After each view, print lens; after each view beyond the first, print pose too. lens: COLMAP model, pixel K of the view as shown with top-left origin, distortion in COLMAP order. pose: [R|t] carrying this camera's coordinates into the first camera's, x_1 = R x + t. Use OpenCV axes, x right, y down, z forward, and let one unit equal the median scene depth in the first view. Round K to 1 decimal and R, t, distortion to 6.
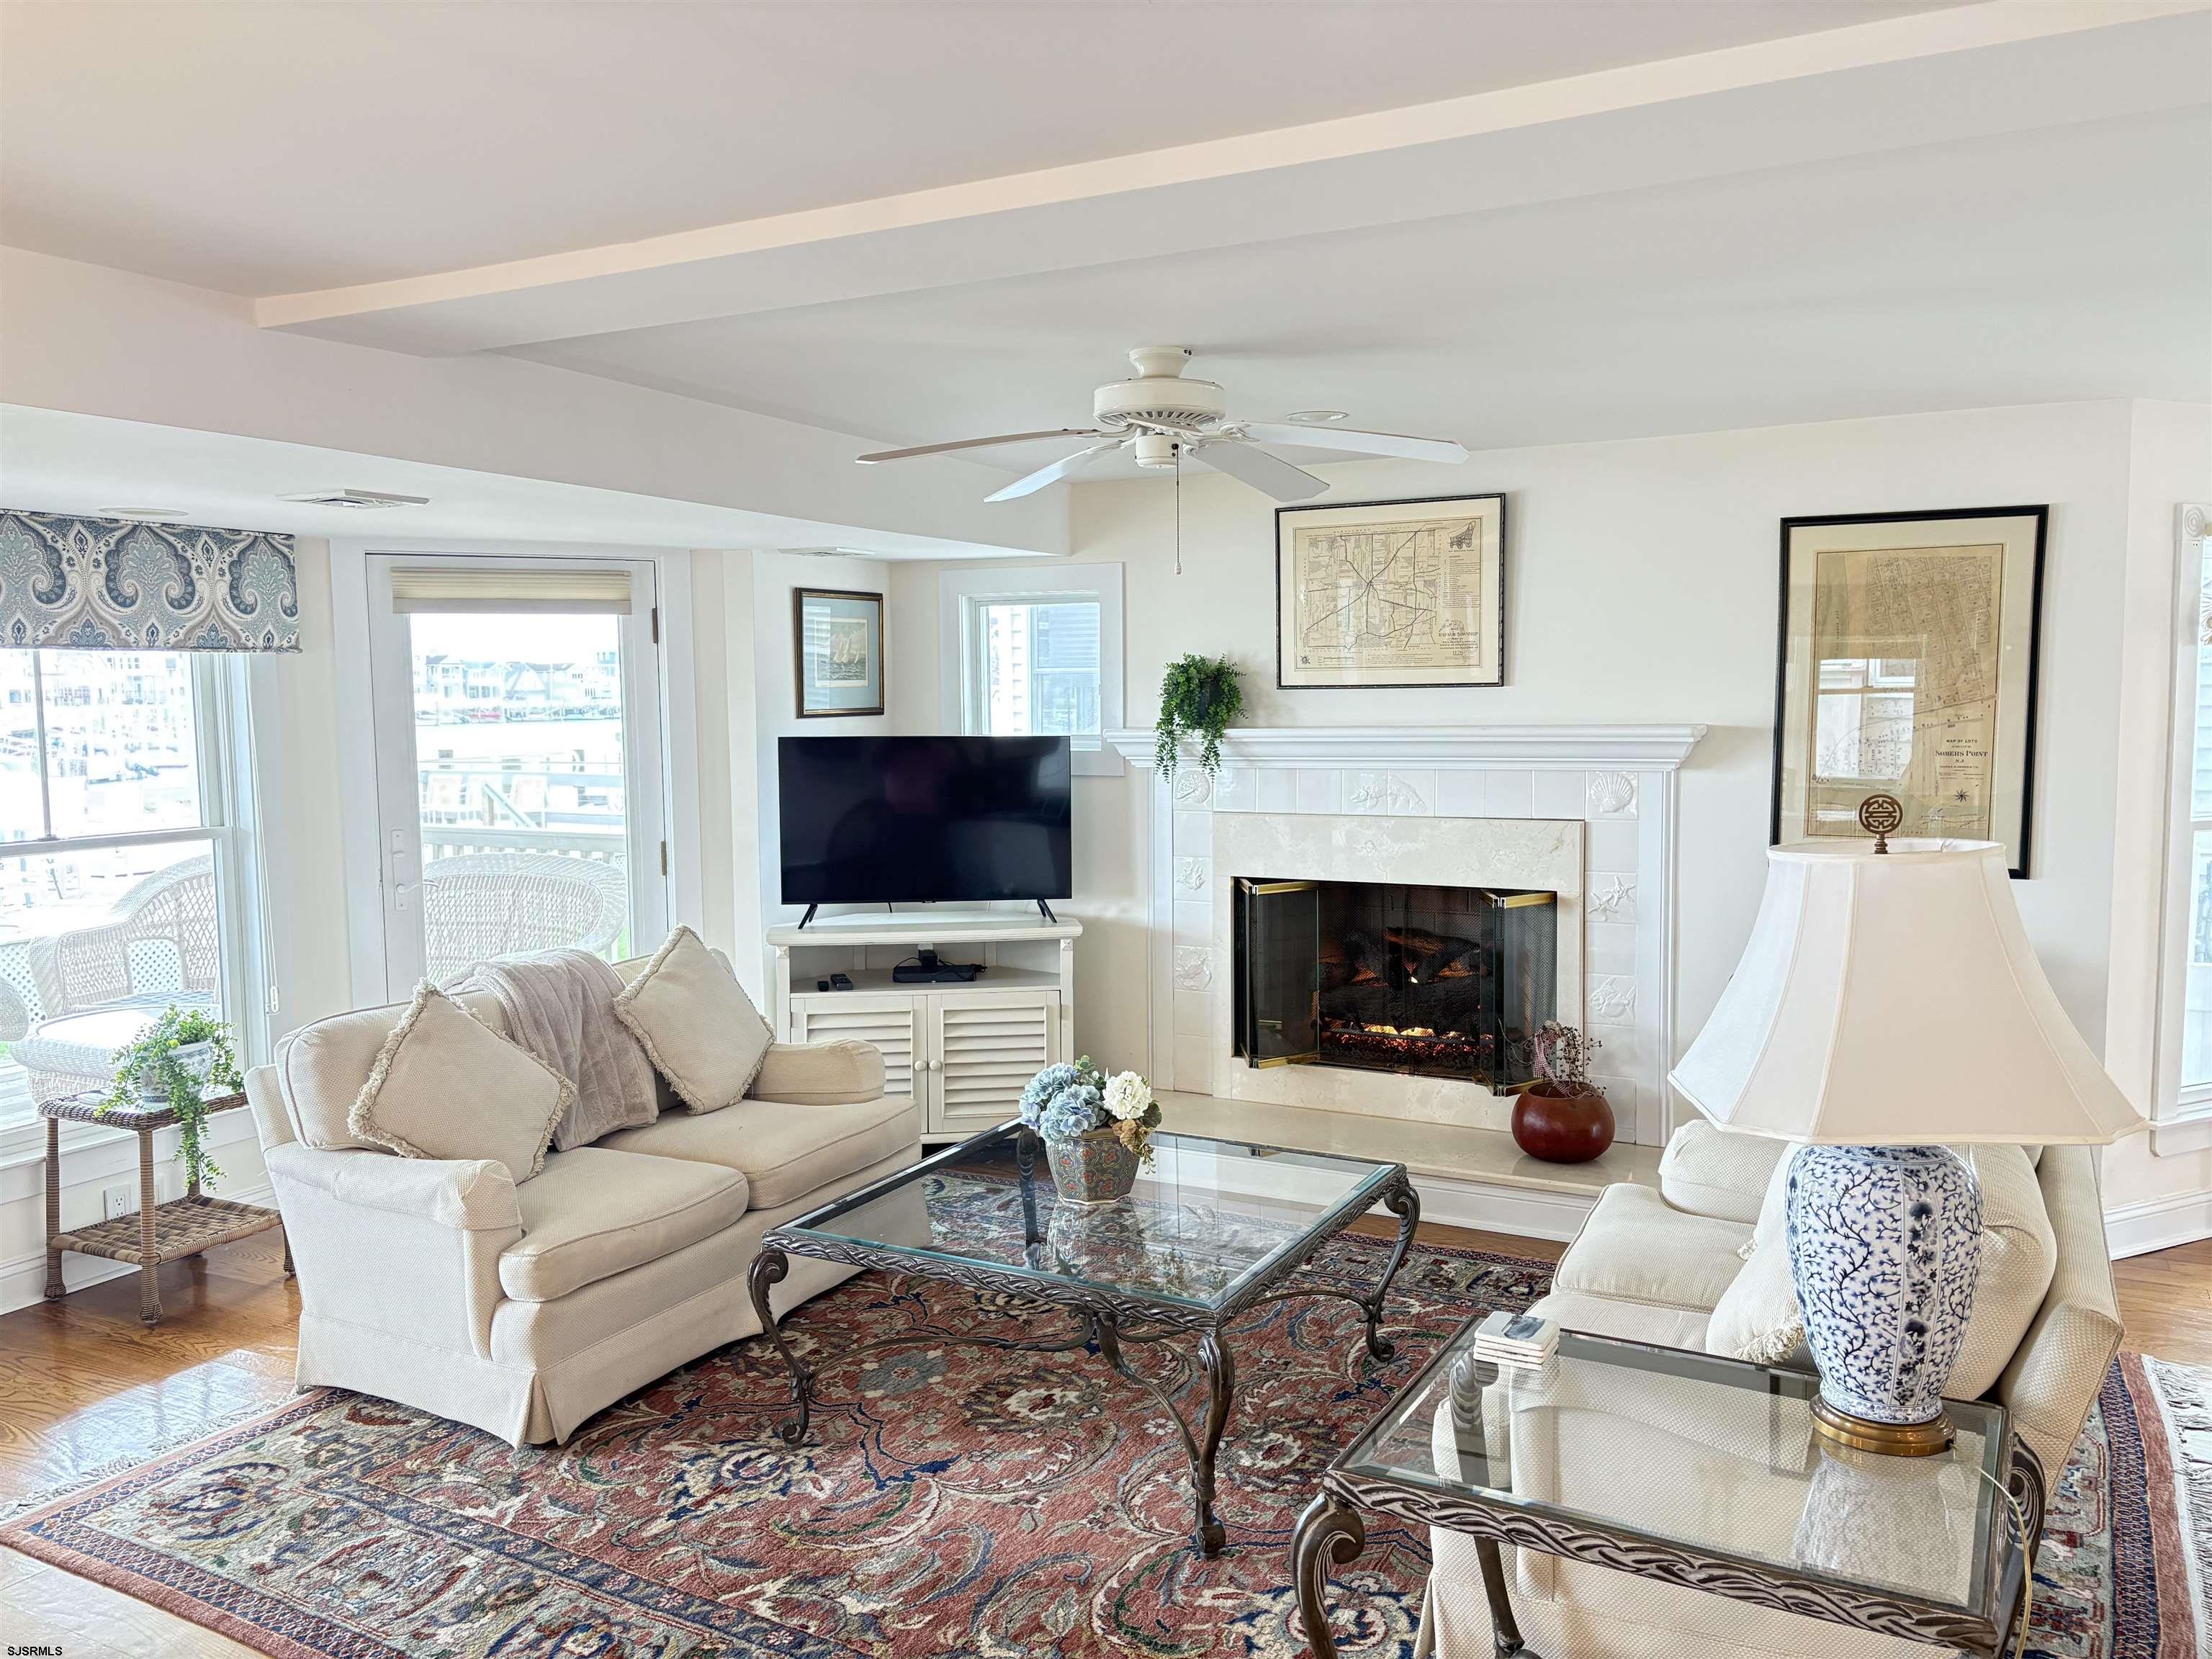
lens RADIAL K [[1690.4, 0, 1107.1], [0, 1690.4, 832.1], [0, 0, 1]] dist [0.083131, -0.085021]
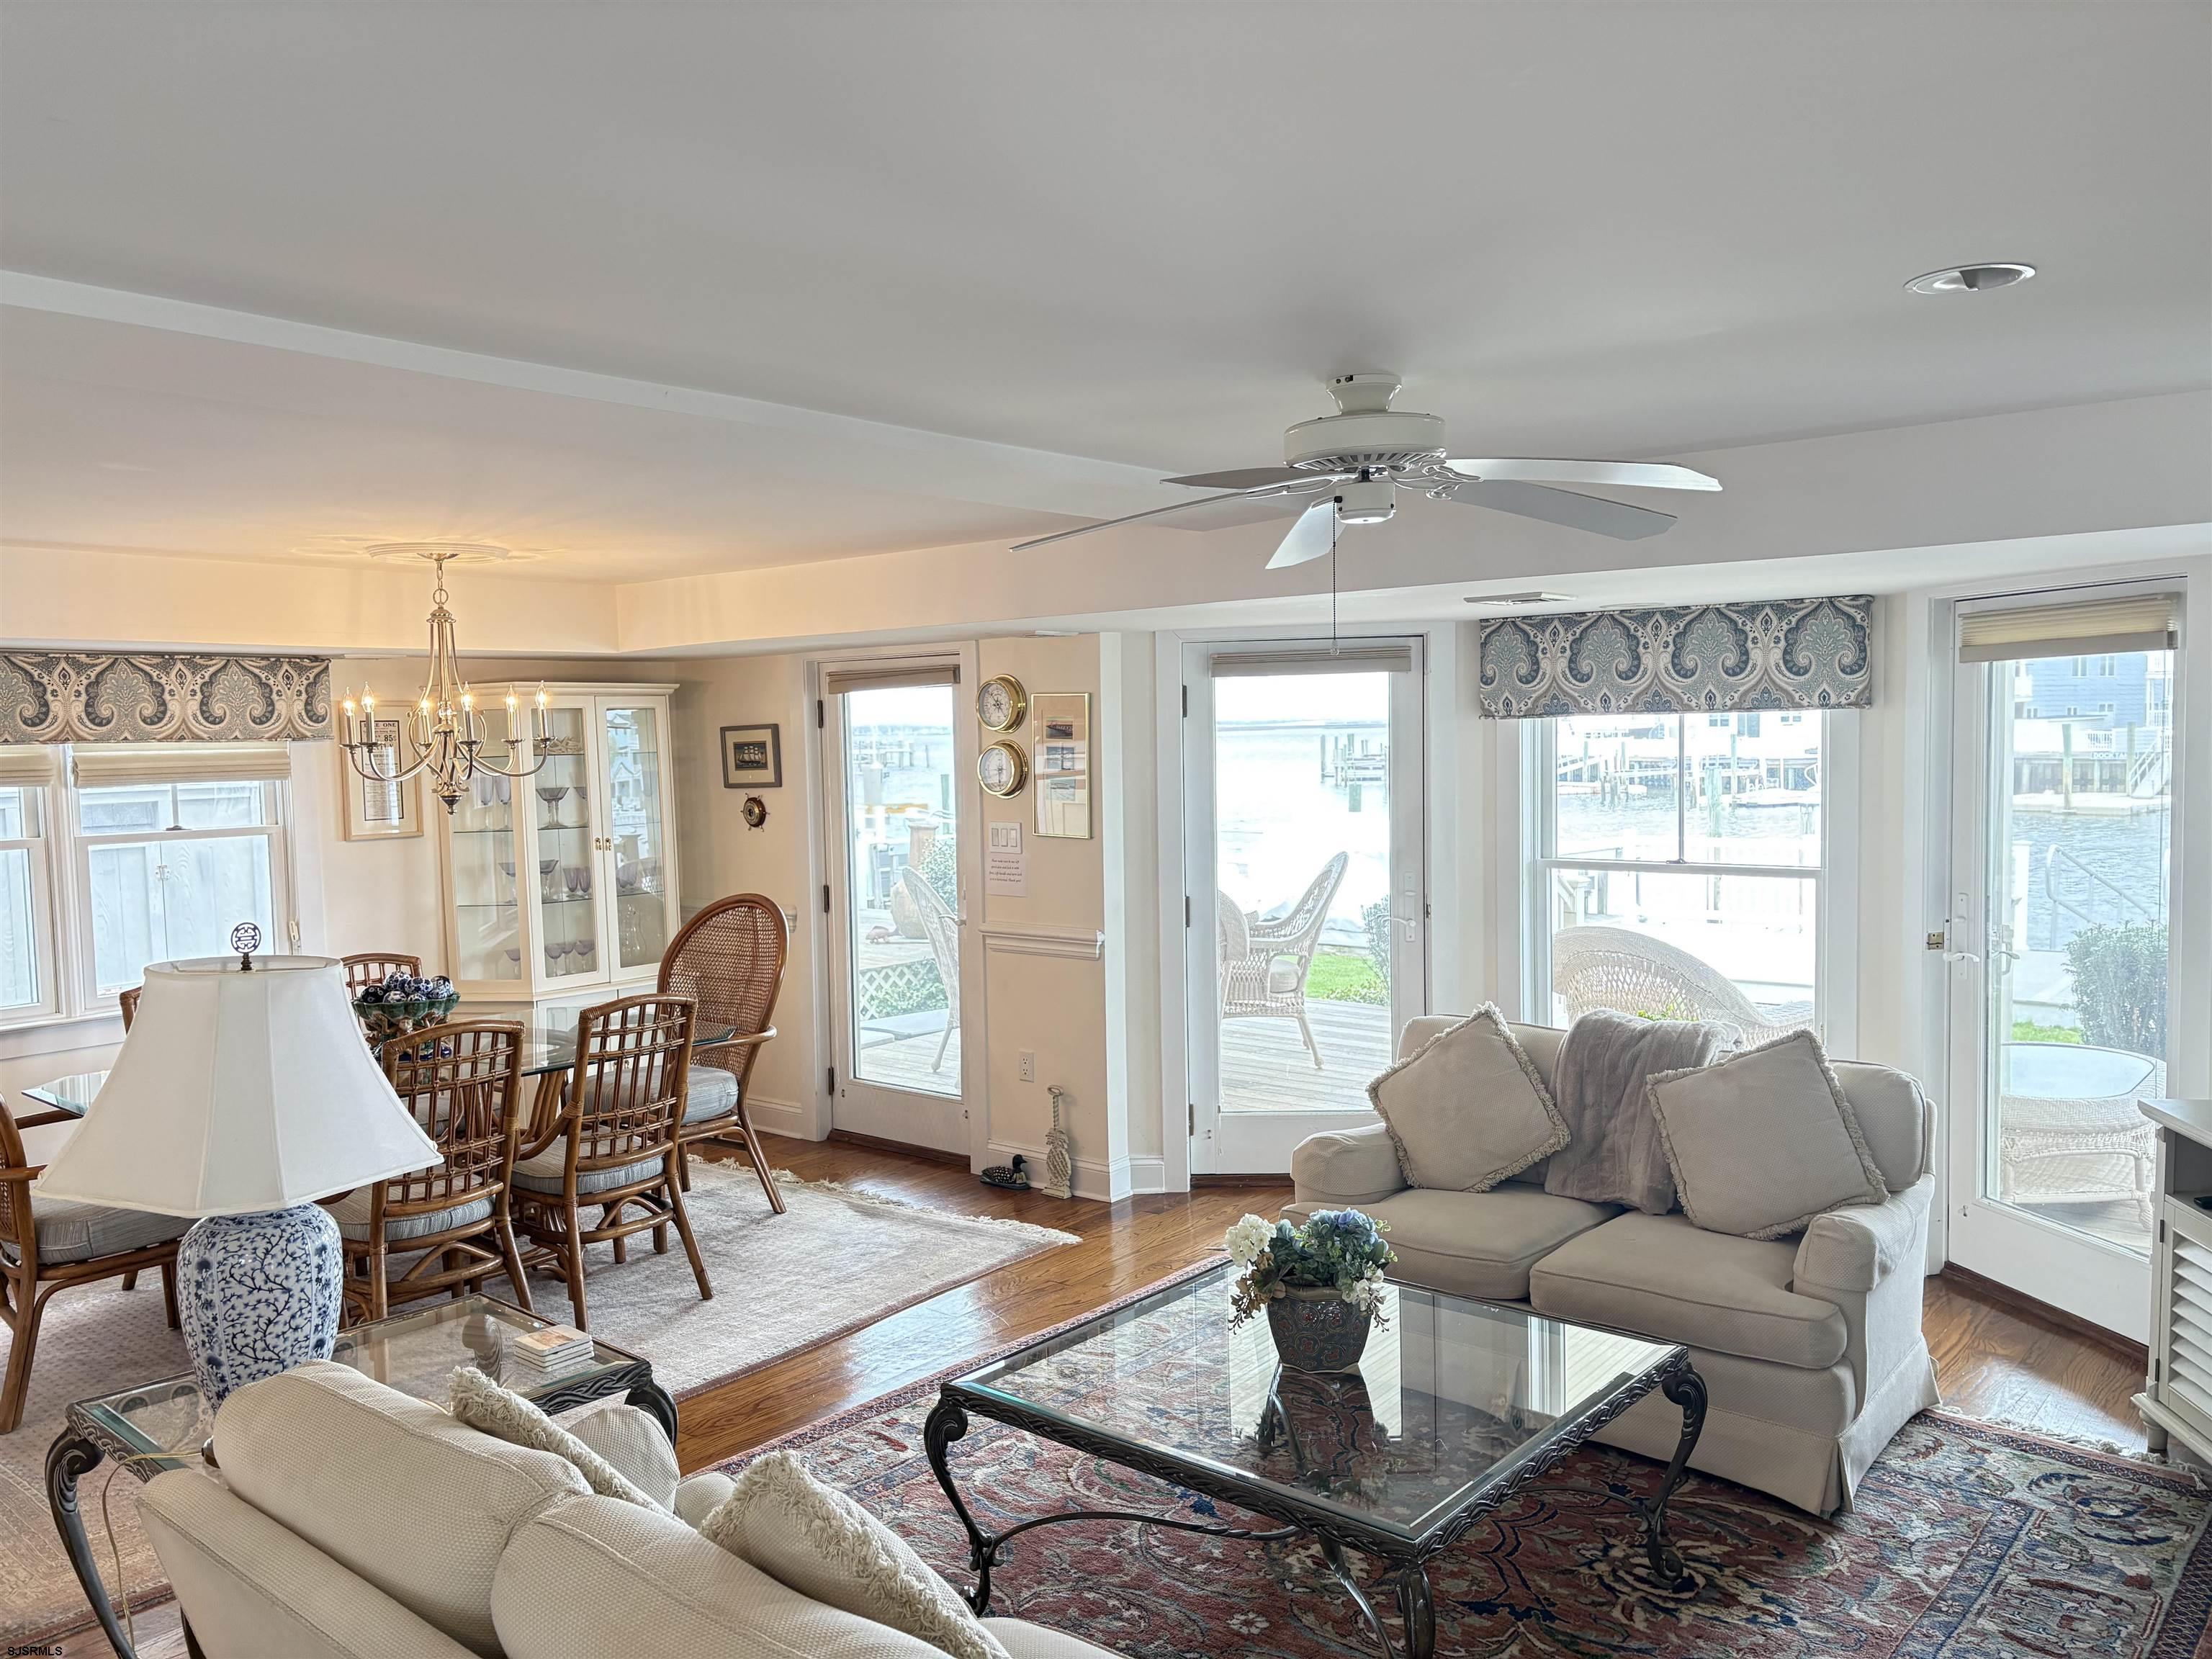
lens RADIAL K [[1690.4, 0, 1116.7], [0, 1690.4, 827.5], [0, 0, 1]] dist [0.083131, -0.085021]
pose [[-0.214010, 0.055208, -0.975270, 0.667441], [-0.069413, 0.995018, 0.071558, -0.082312], [0.974362, 0.083010, -0.209111, 0.848991]]
